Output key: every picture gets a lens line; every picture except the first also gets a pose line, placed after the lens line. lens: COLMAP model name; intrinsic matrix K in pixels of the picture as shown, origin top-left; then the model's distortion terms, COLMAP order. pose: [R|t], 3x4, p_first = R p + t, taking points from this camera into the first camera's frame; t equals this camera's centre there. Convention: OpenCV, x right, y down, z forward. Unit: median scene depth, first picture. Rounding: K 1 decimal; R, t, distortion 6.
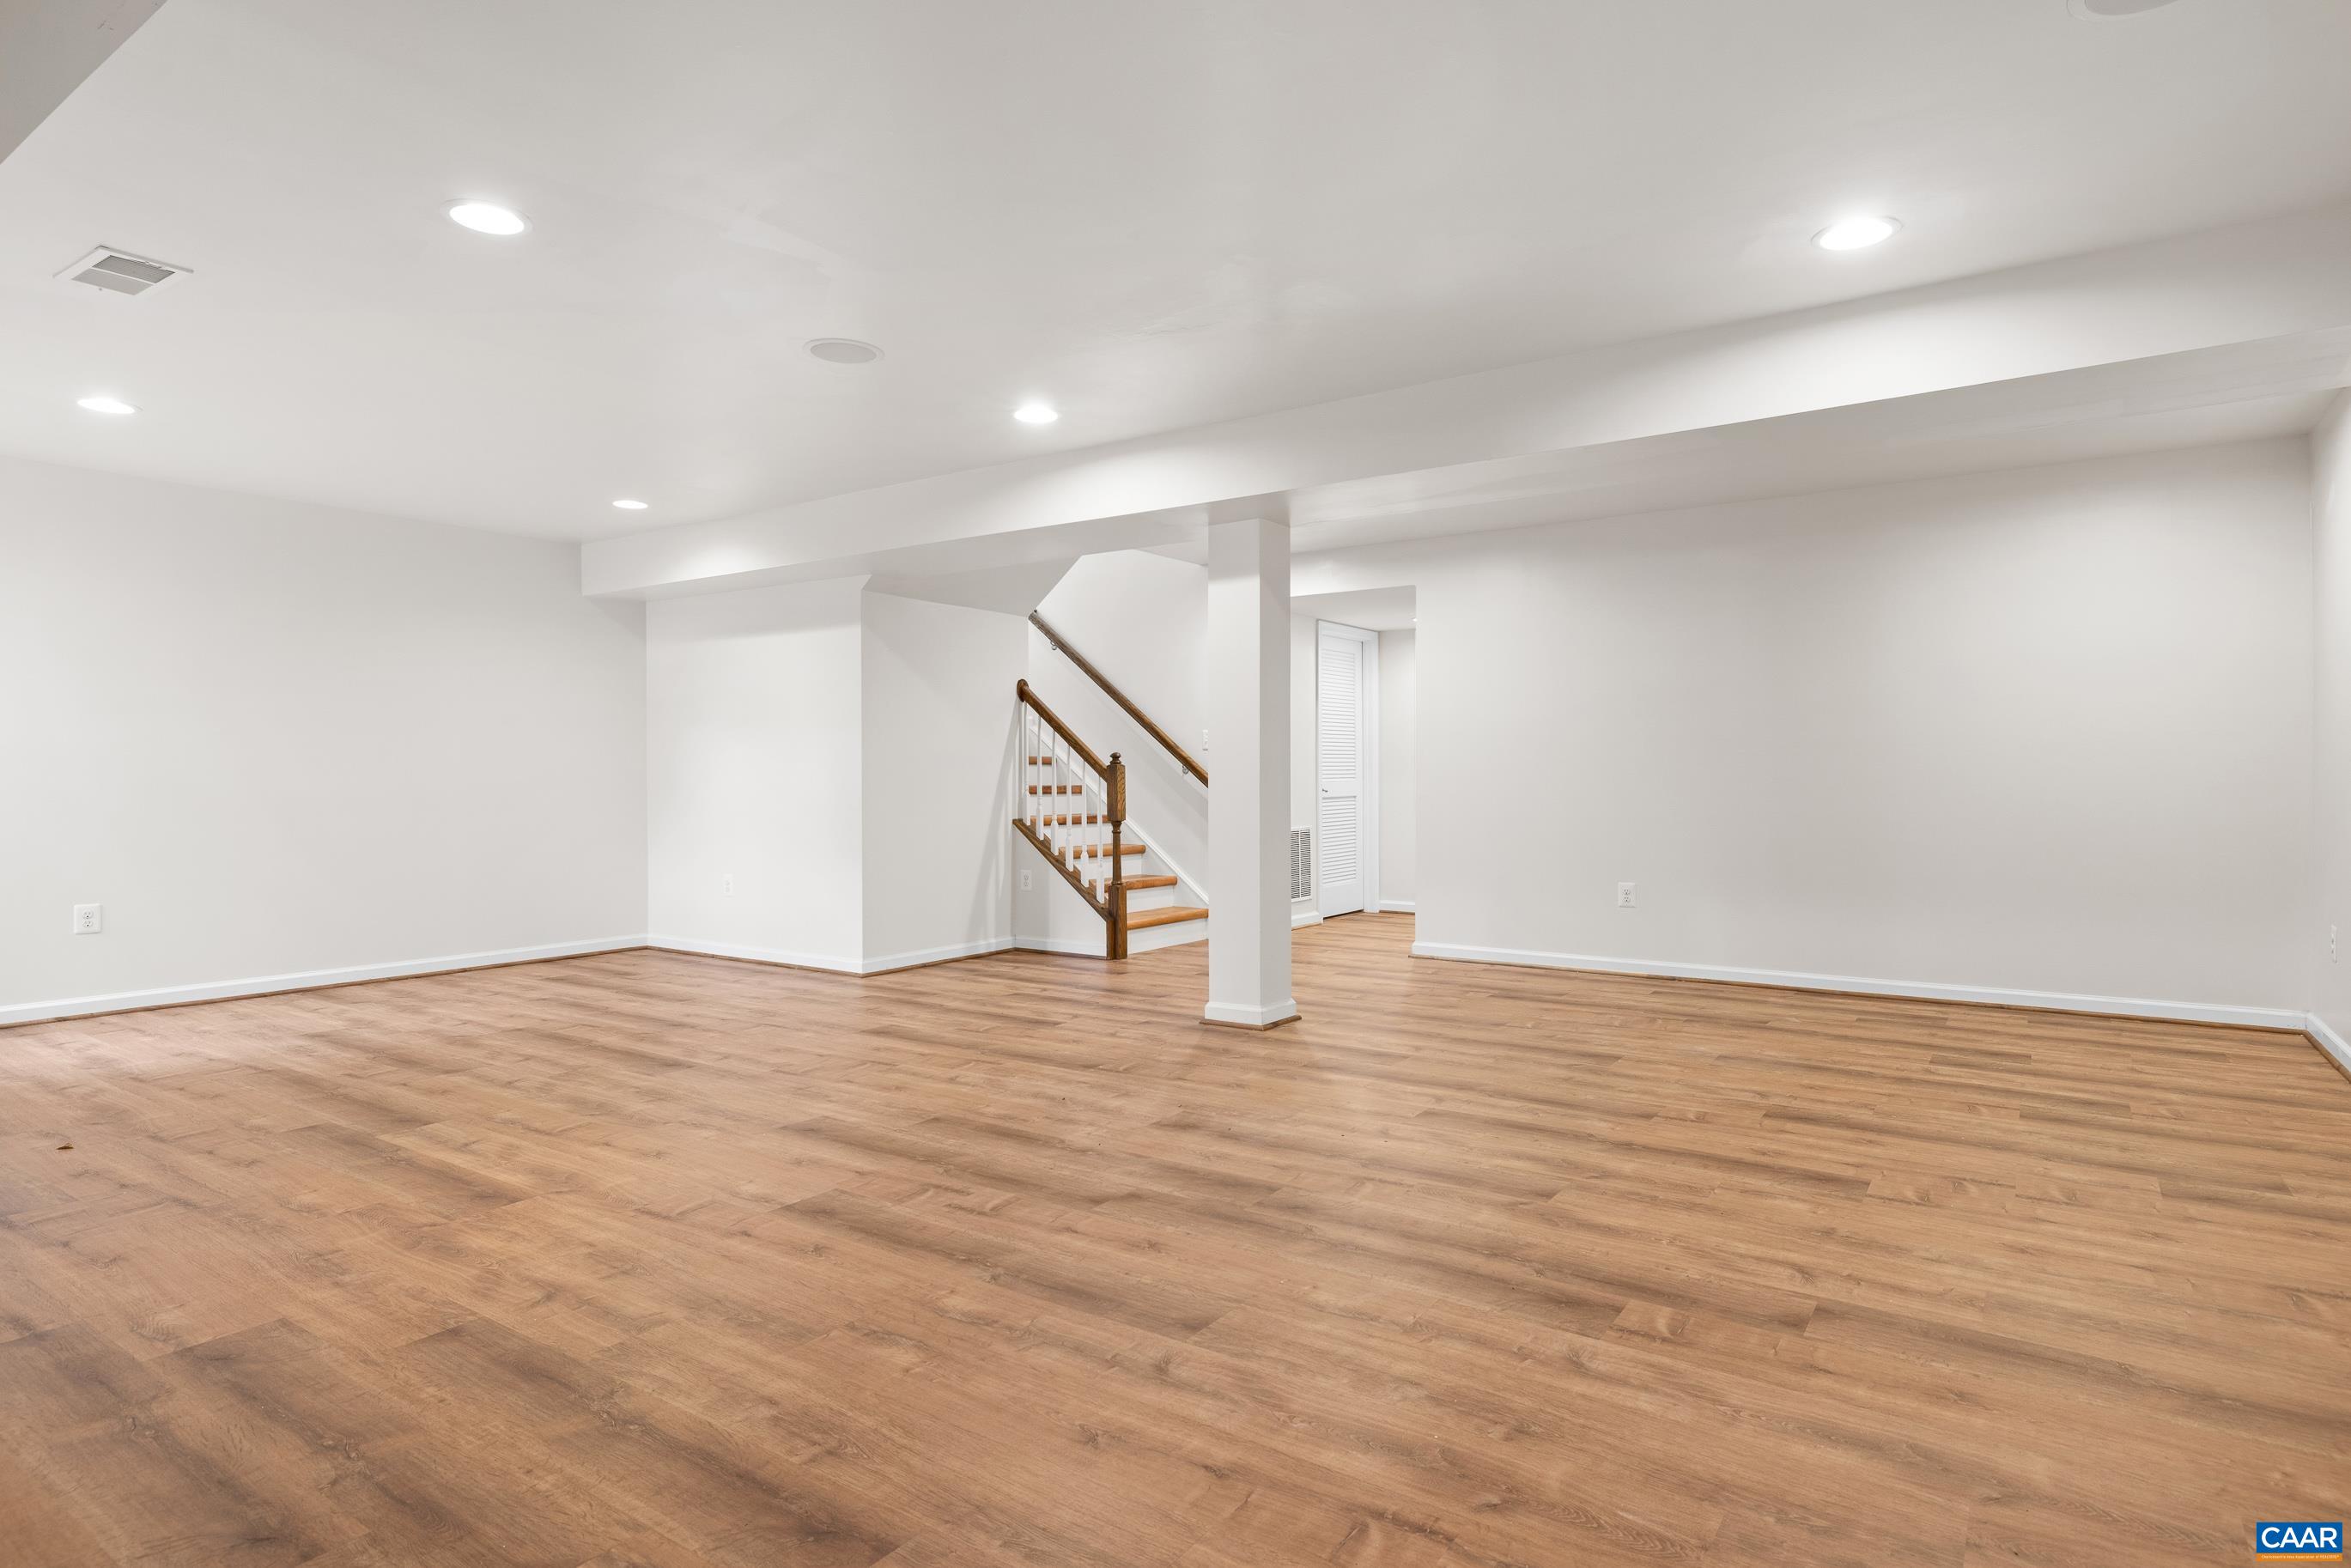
lens RADIAL K [[1272.4, 0, 1177.0], [0, 1272.4, 774.9], [0, 0, 1]] dist [0.004079, 0.000043]
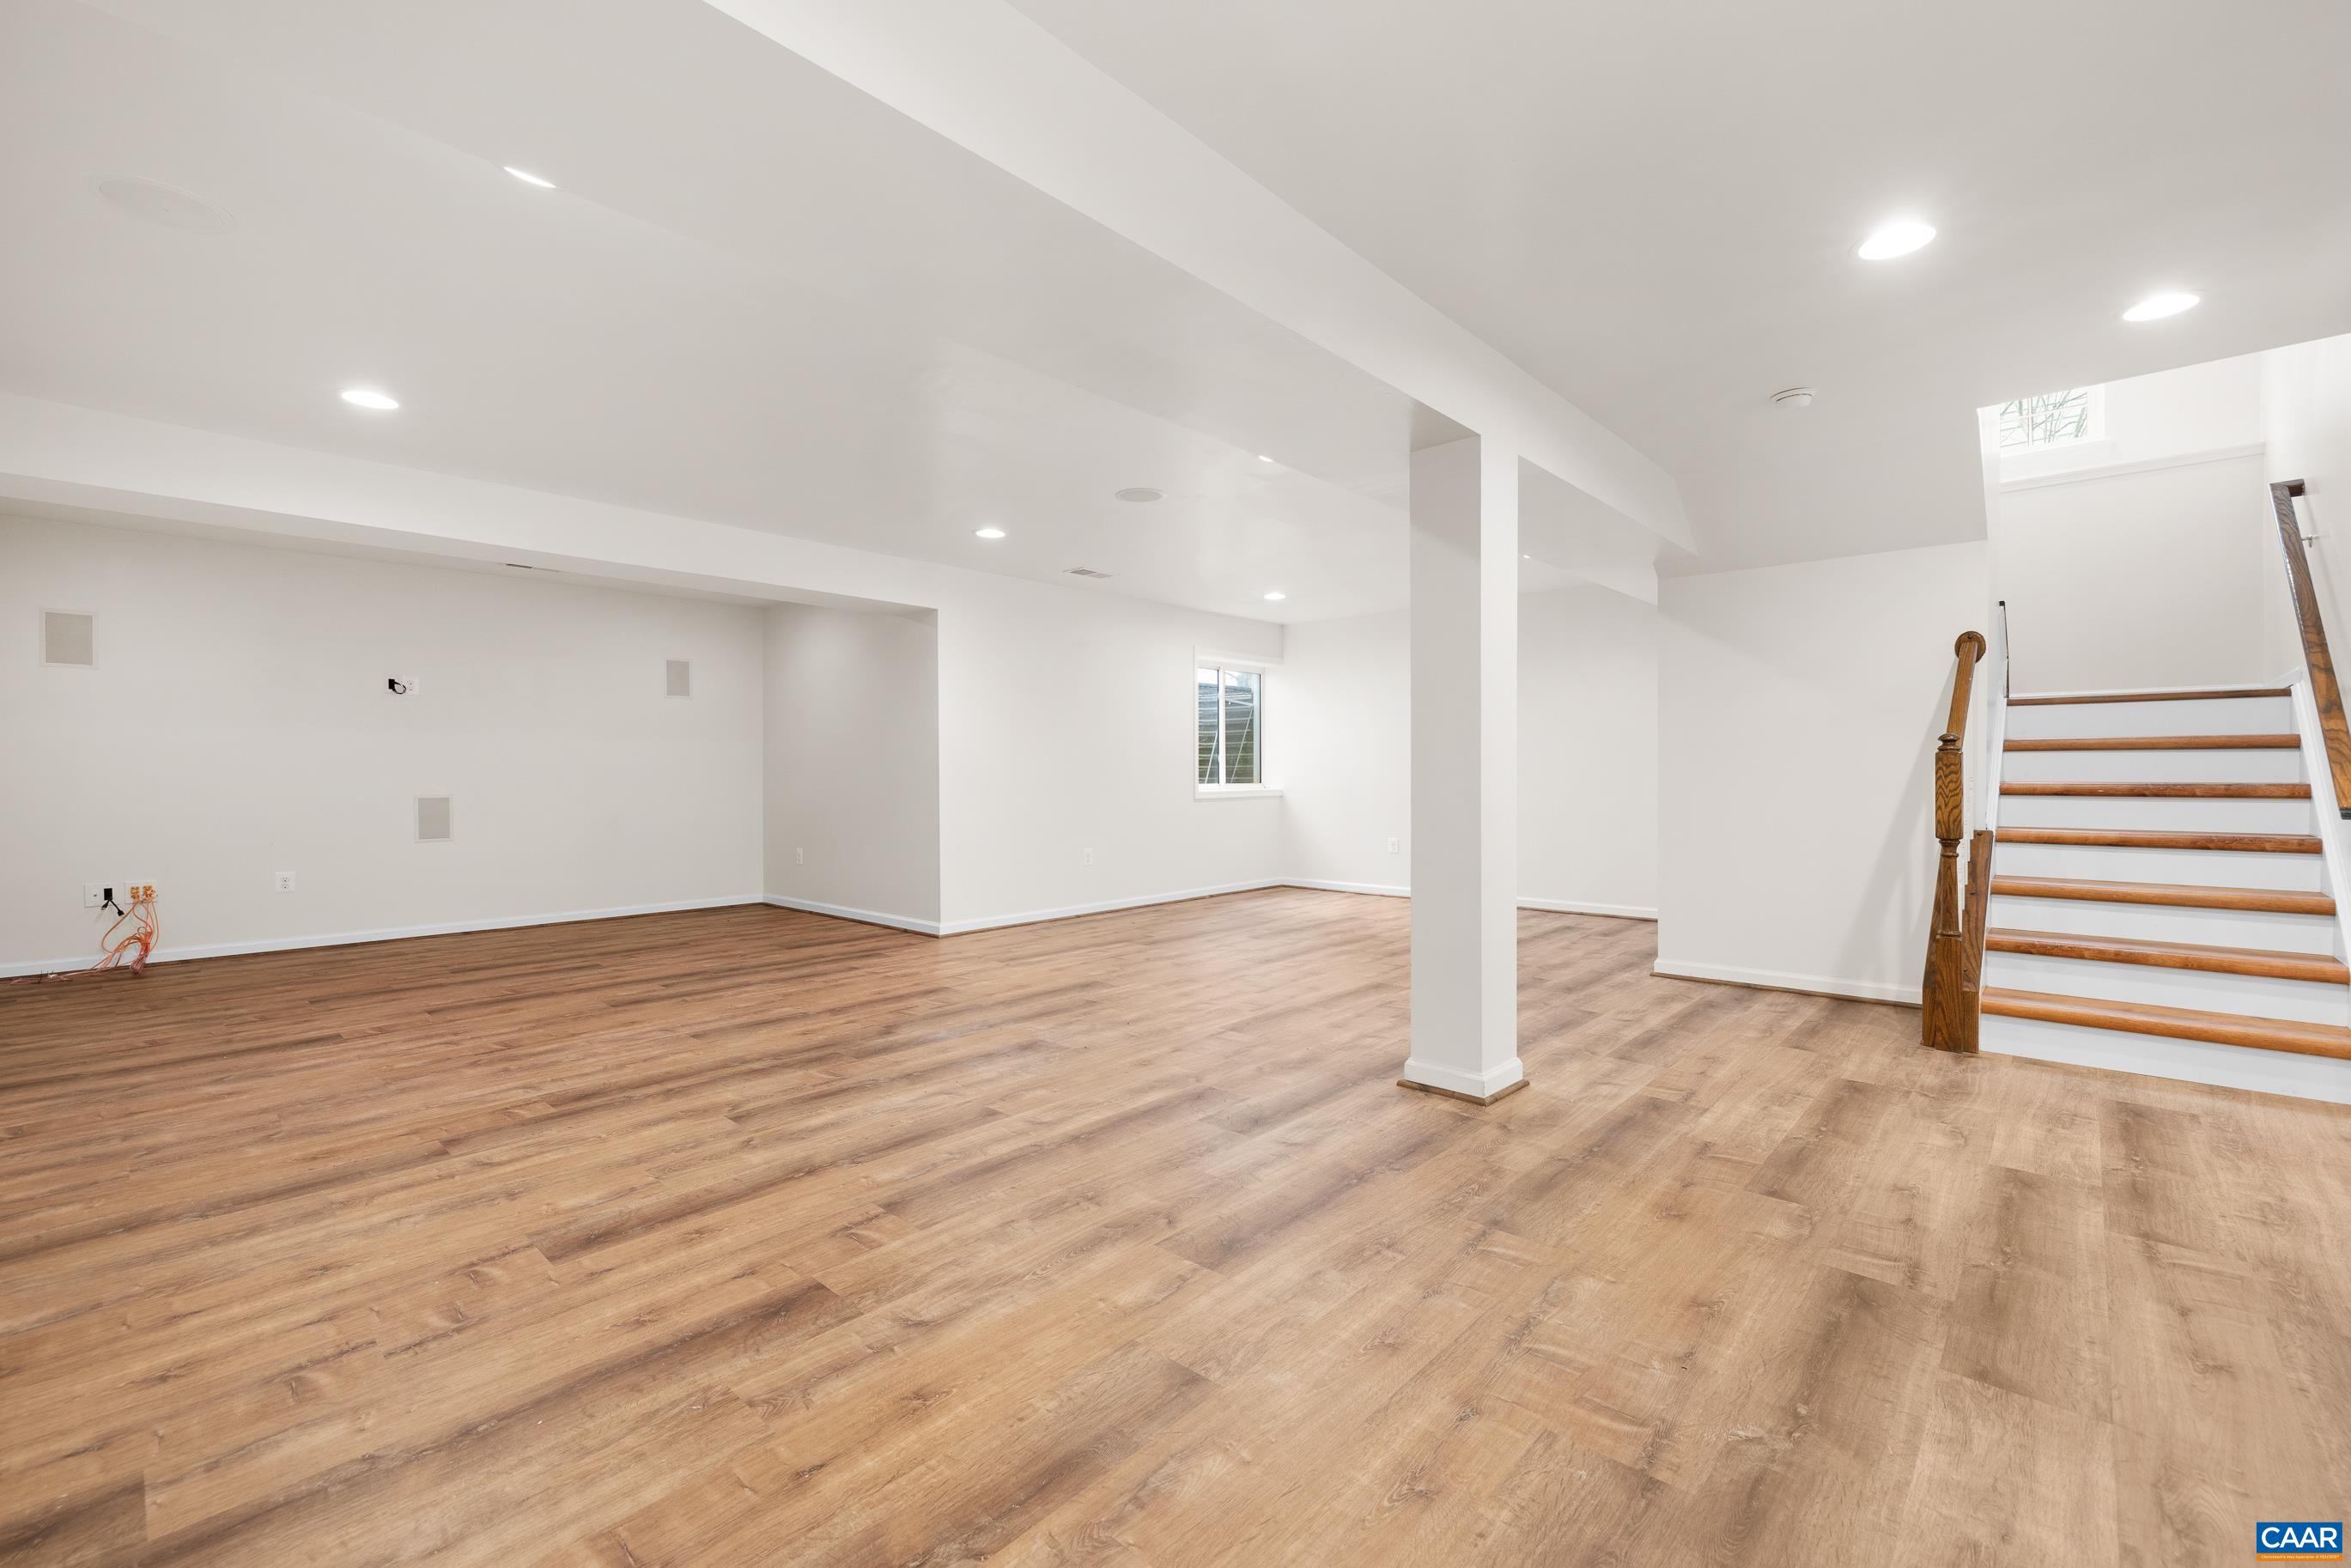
lens RADIAL K [[995.1, 0, 1175.5], [0, 995.1, 784.0], [0, 0, 1]] dist [0.000333, 0.000797]
pose [[-0.147591, 0.011410, -0.988983, 1.263535], [0.005200, 0.999929, 0.010760, 0.002929], [0.989035, -0.003554, -0.147639, 1.687831]]
